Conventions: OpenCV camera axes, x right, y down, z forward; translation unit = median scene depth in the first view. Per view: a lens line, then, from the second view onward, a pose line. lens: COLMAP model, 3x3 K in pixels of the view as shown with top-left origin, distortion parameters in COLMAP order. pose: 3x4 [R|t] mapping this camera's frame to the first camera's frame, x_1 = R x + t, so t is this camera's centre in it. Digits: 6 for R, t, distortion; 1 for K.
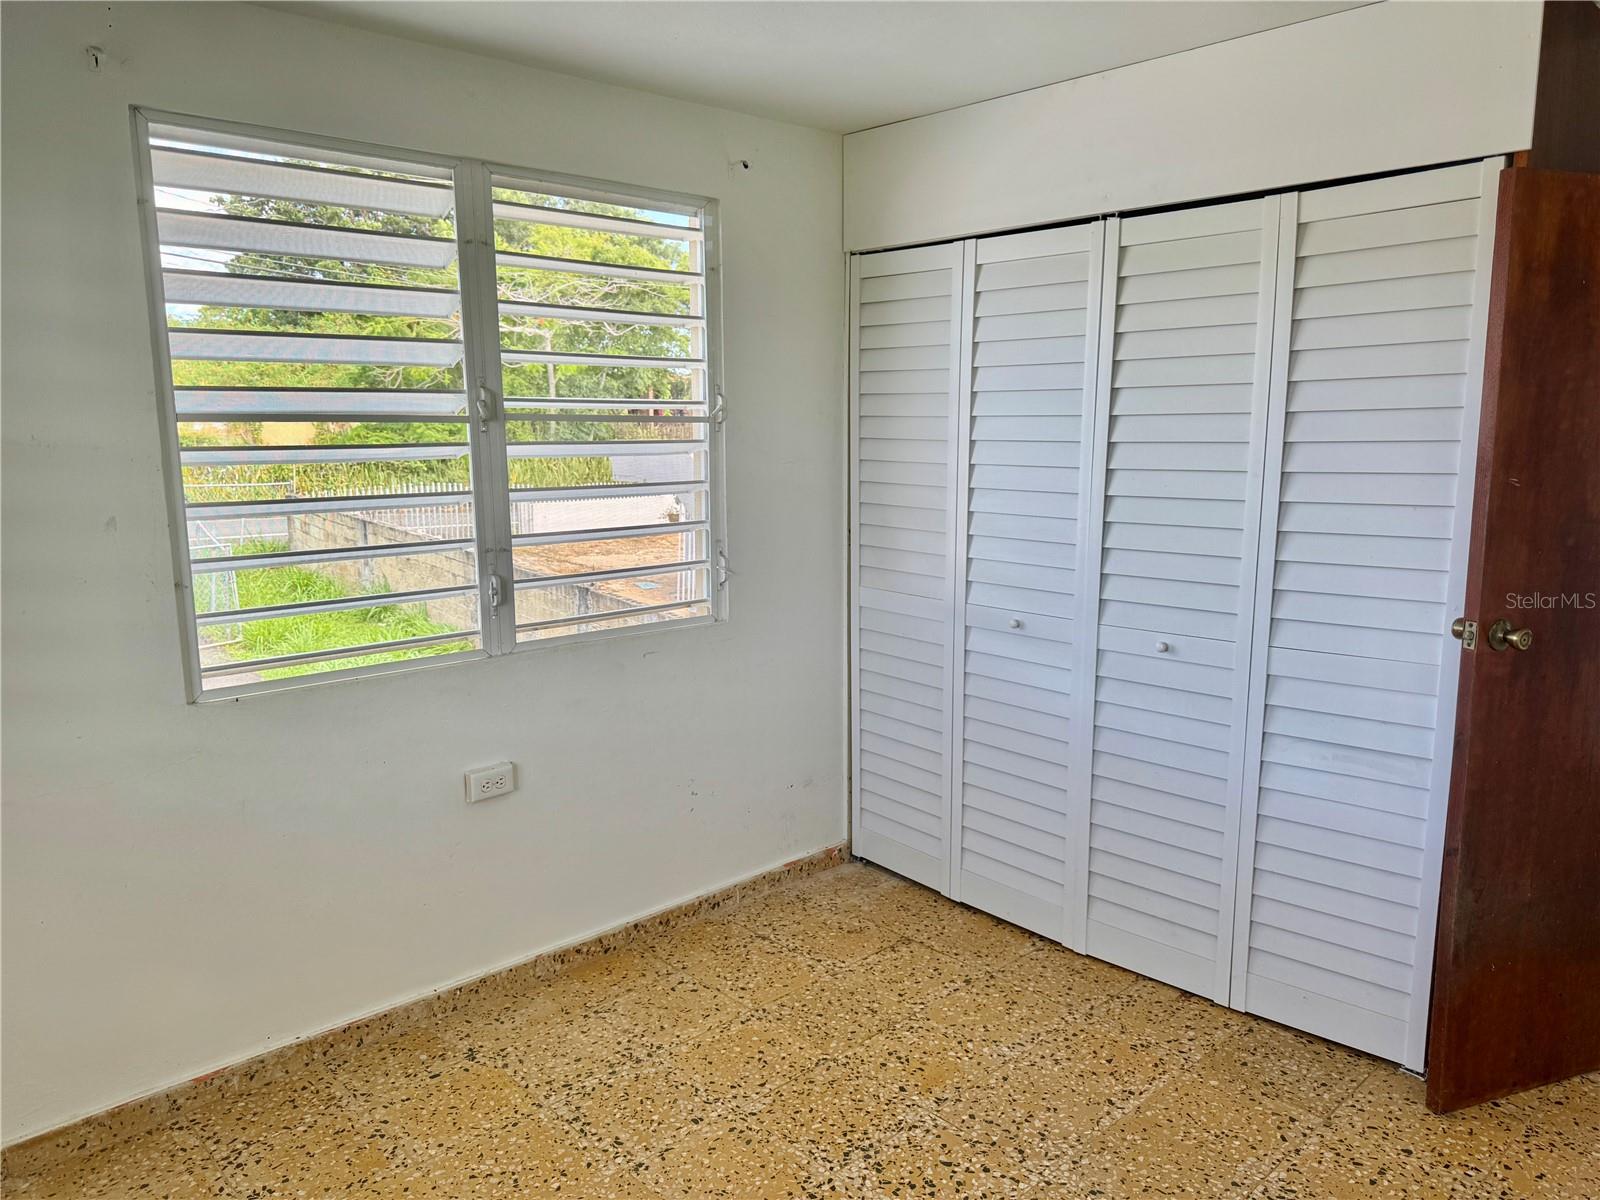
lens RADIAL K [[1126.4, 0, 792.9], [0, 1126.4, 598.9], [0, 0, 1]] dist [0.033929, -0.031289]
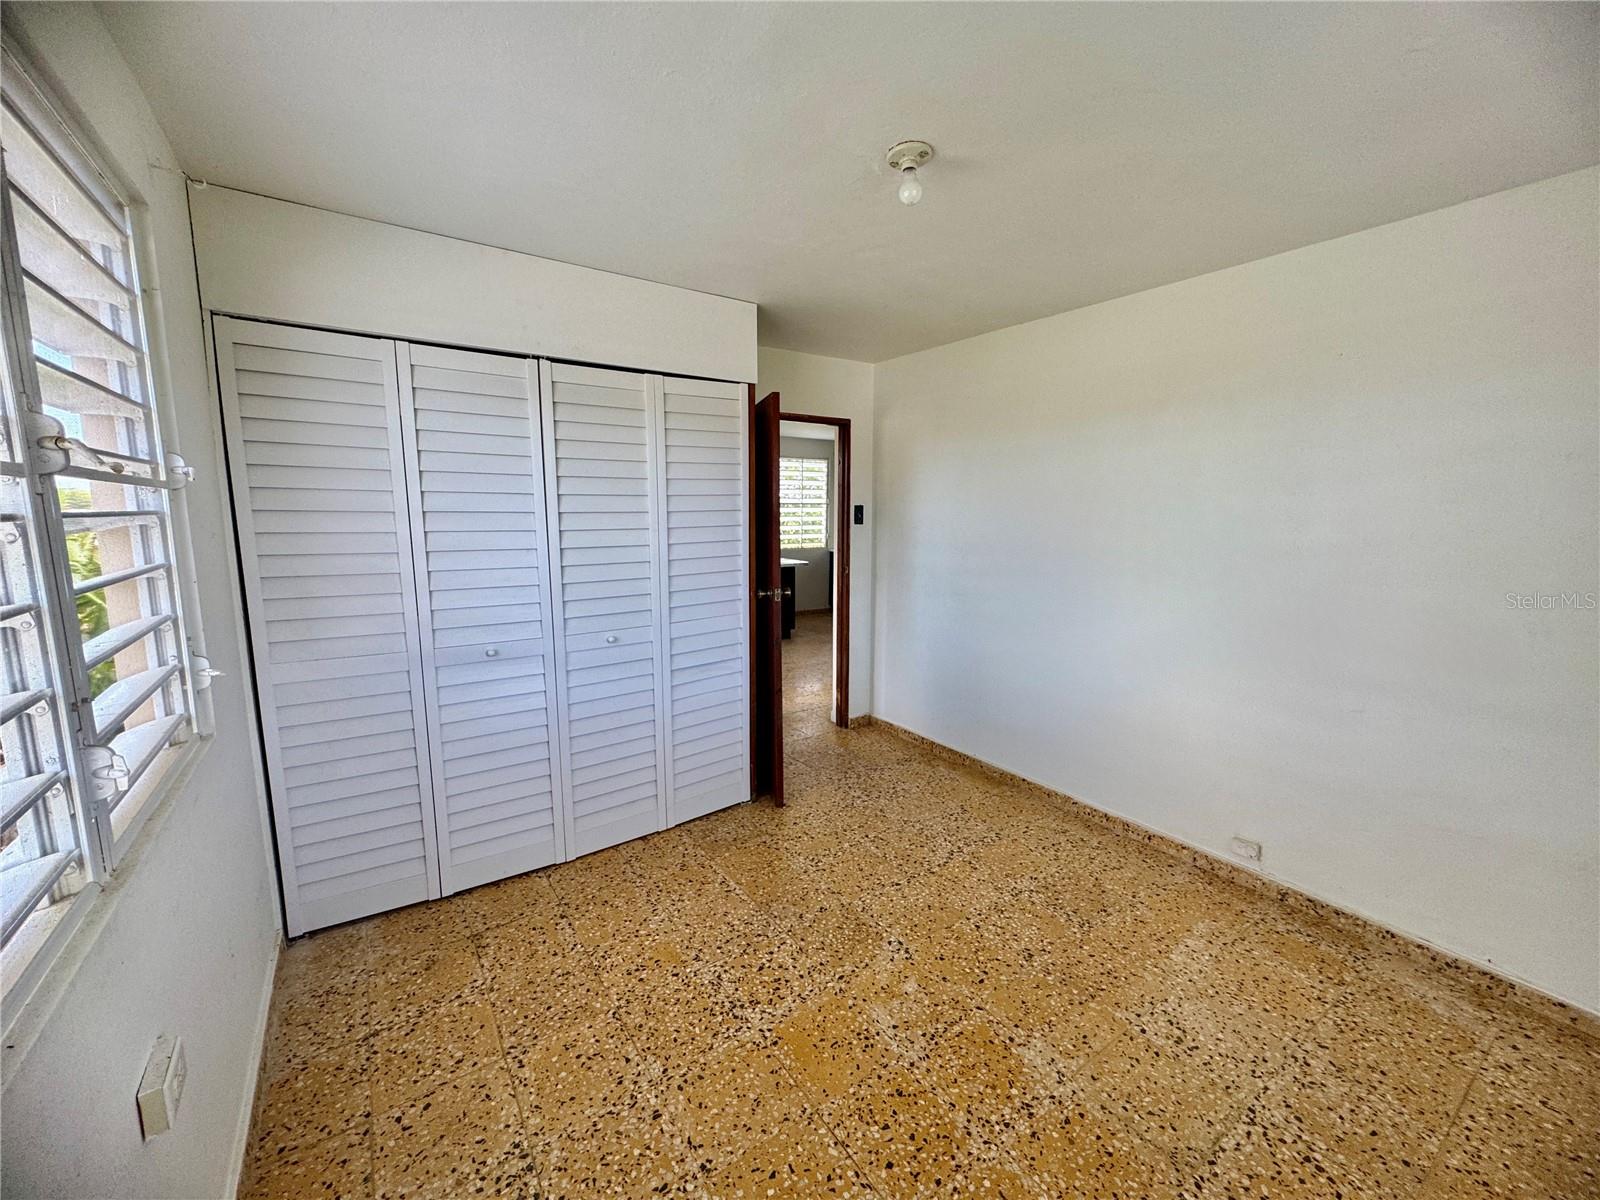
lens RADIAL K [[640.8, 0, 791.5], [0, 640.8, 601.9], [0, 0, 1]] dist [-0.004017, -0.000319]
pose [[0.138966, -0.133785, 0.981219, -0.526789], [0.155505, 0.981488, 0.111799, -0.072157], [-0.978012, 0.137049, 0.157197, 0.602209]]
